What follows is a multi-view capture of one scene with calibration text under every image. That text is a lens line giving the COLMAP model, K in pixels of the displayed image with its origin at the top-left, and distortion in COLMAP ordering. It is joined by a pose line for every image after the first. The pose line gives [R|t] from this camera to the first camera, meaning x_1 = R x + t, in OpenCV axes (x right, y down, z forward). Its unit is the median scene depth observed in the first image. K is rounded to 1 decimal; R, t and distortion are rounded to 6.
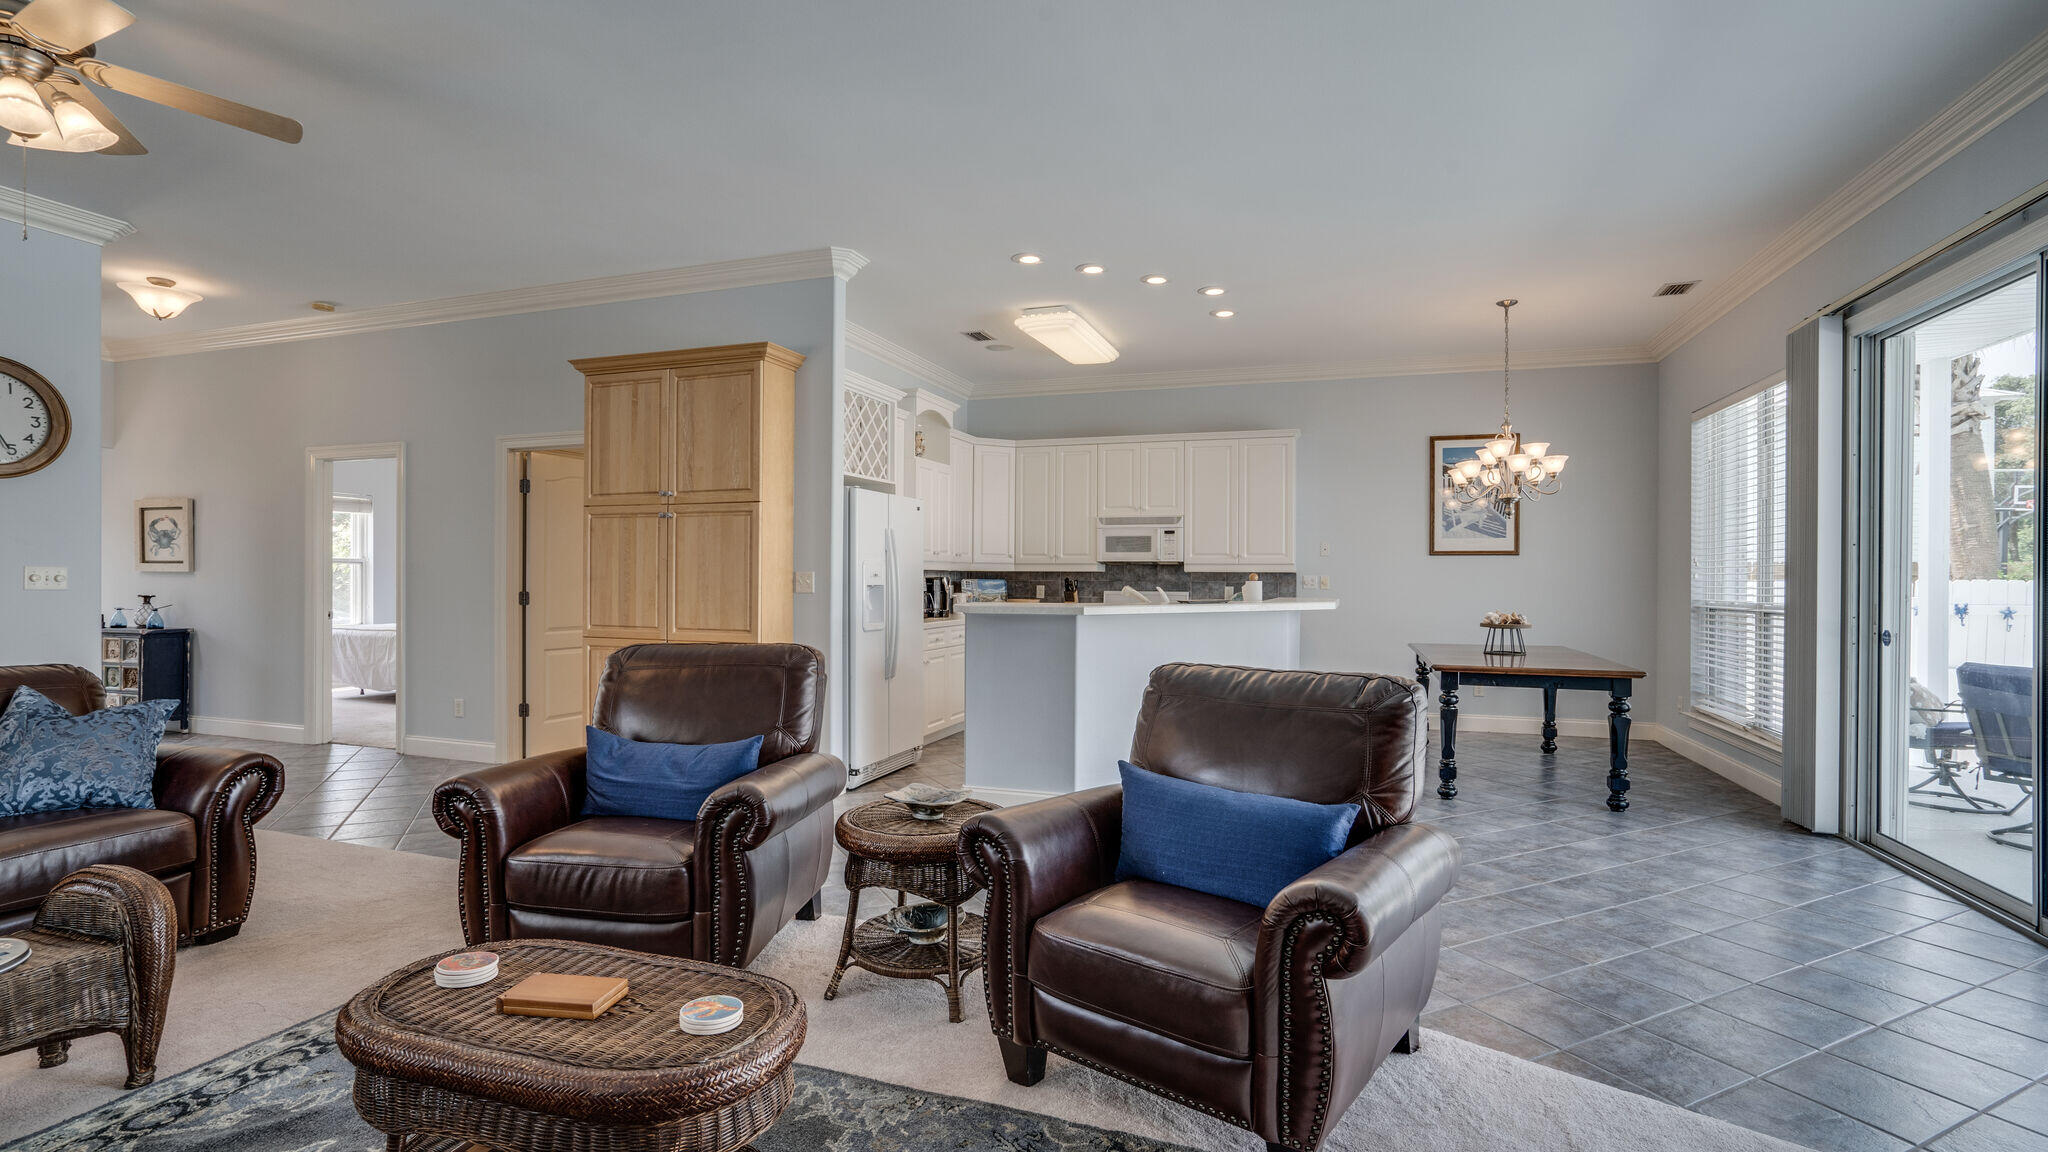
lens RADIAL K [[959.7, 0, 1023.3], [0, 959.7, 579.9], [0, 0, 1]] dist [-0.037516, 0.015112]
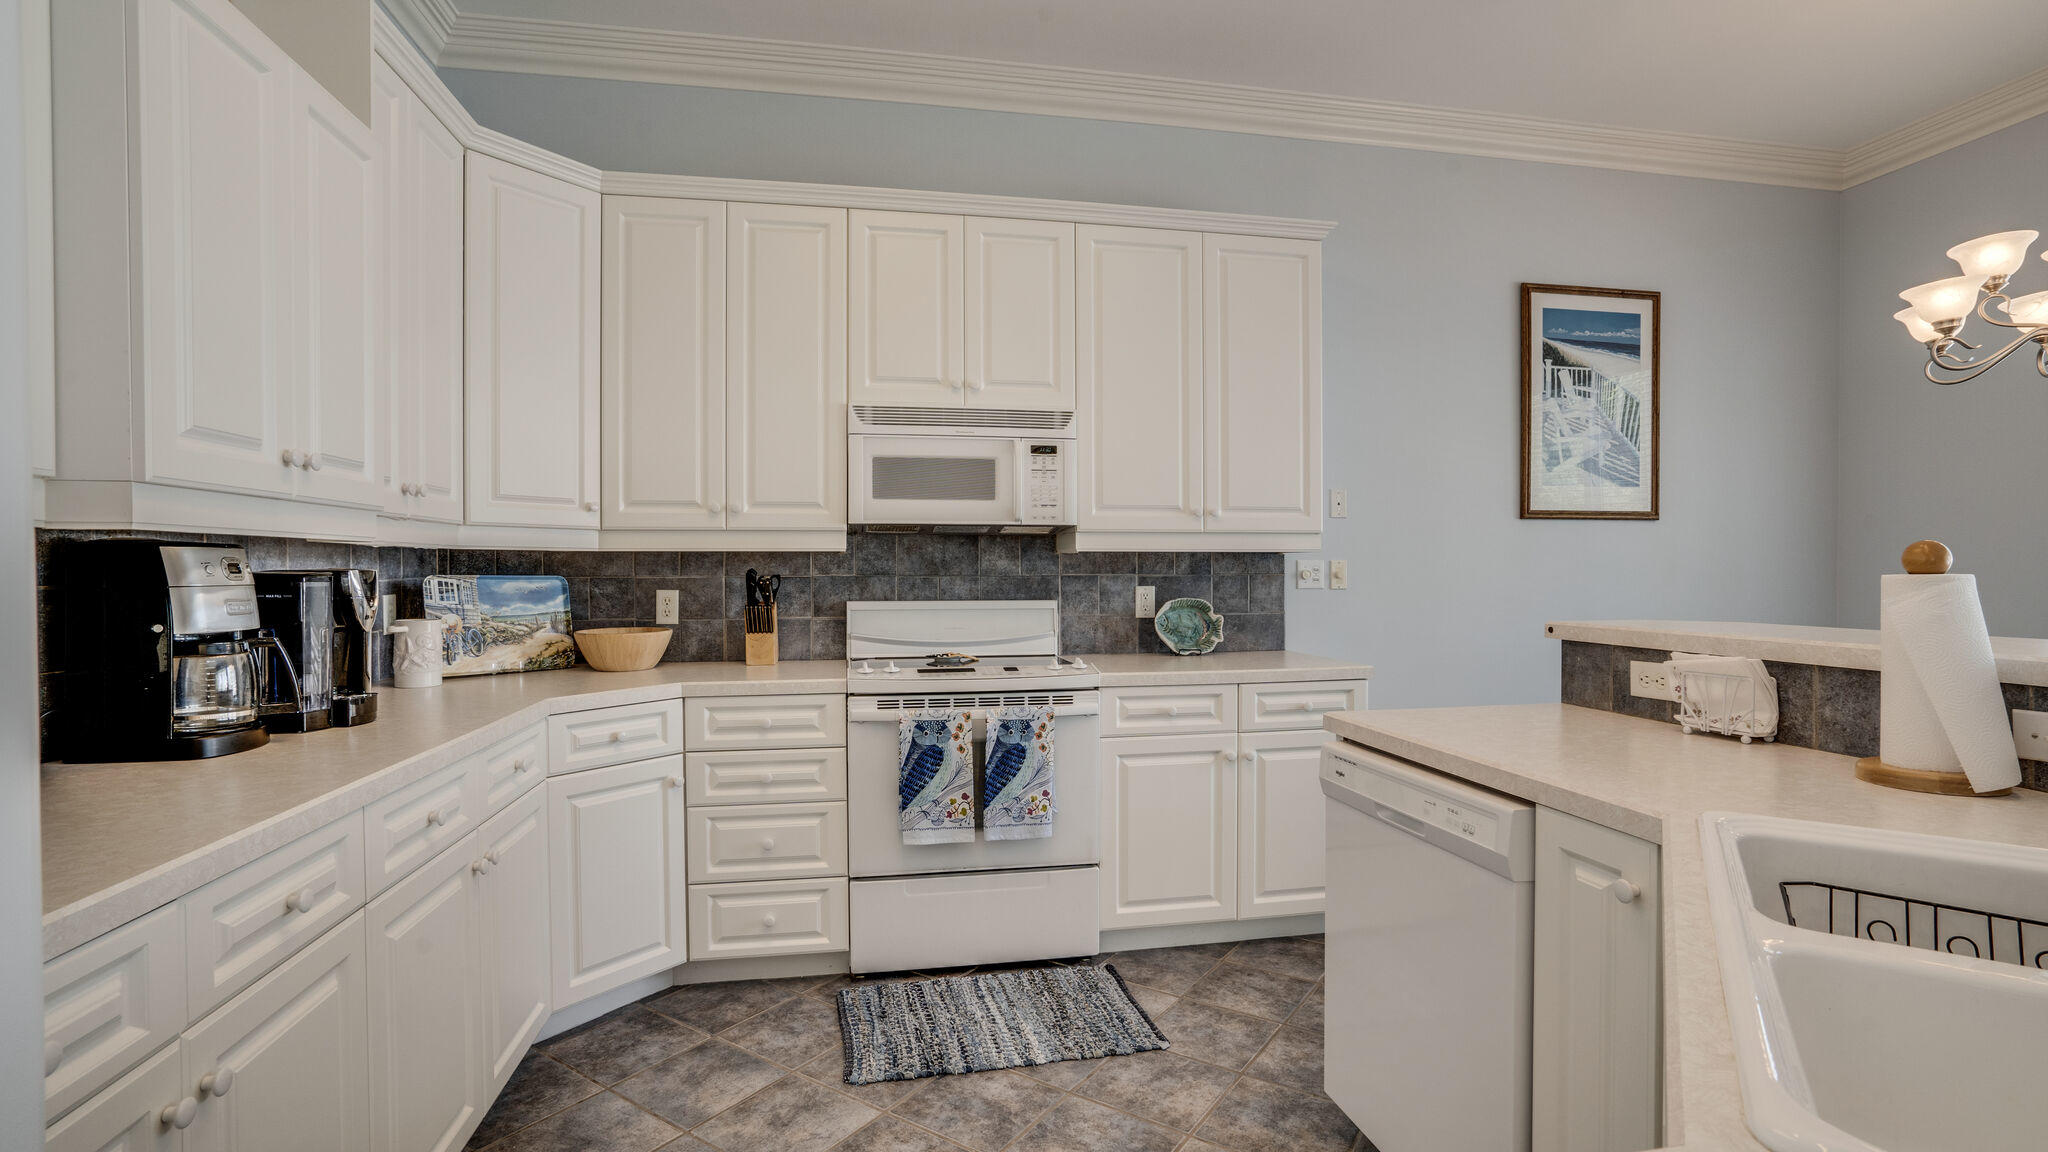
lens RADIAL K [[959.7, 0, 1021.0], [0, 959.7, 573.9], [0, 0, 1]] dist [-0.037516, 0.015112]
pose [[0.872015, -0.009860, 0.489380, -0.047306], [0.007767, 0.999950, 0.006309, -0.001692], [-0.489417, -0.001700, 0.872048, 0.658304]]
